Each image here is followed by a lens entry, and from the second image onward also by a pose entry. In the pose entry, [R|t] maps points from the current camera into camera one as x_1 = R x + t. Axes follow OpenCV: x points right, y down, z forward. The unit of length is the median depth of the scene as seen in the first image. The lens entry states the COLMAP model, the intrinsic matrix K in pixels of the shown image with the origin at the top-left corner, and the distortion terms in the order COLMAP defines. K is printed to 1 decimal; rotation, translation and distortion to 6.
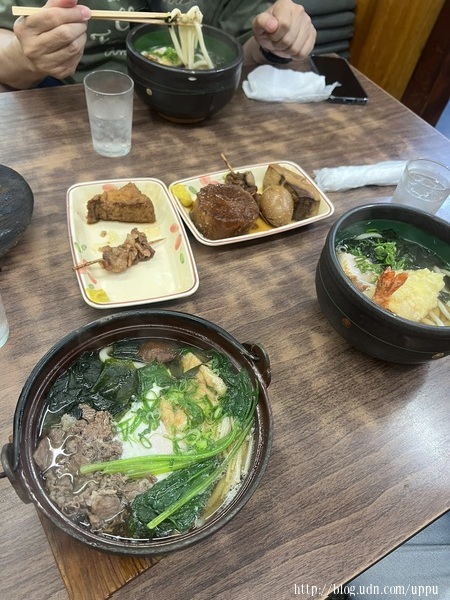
lens RADIAL K [[445.9, 0, 220.1], [0, 445.9, 293.9], [0, 0, 1]] dist [0.000195, -0.032329]
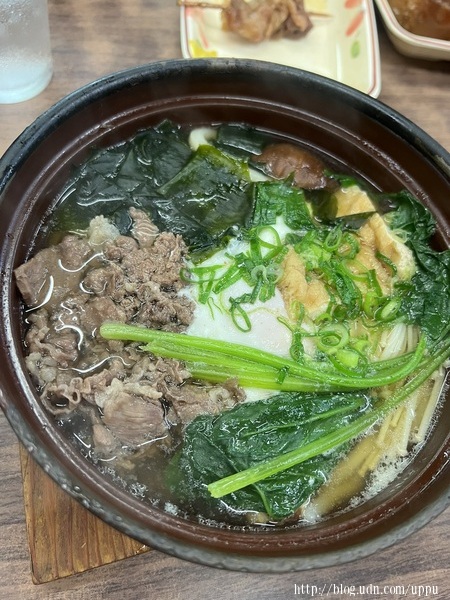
lens RADIAL K [[445.9, 0, 223.9], [0, 445.9, 304.4], [0, 0, 1]] dist [0.000195, -0.032329]
pose [[0.947526, 0.307557, -0.087199, -0.143274], [-0.278769, 0.928445, 0.245515, 0.199809], [0.156469, -0.208324, 0.965463, 0.519624]]
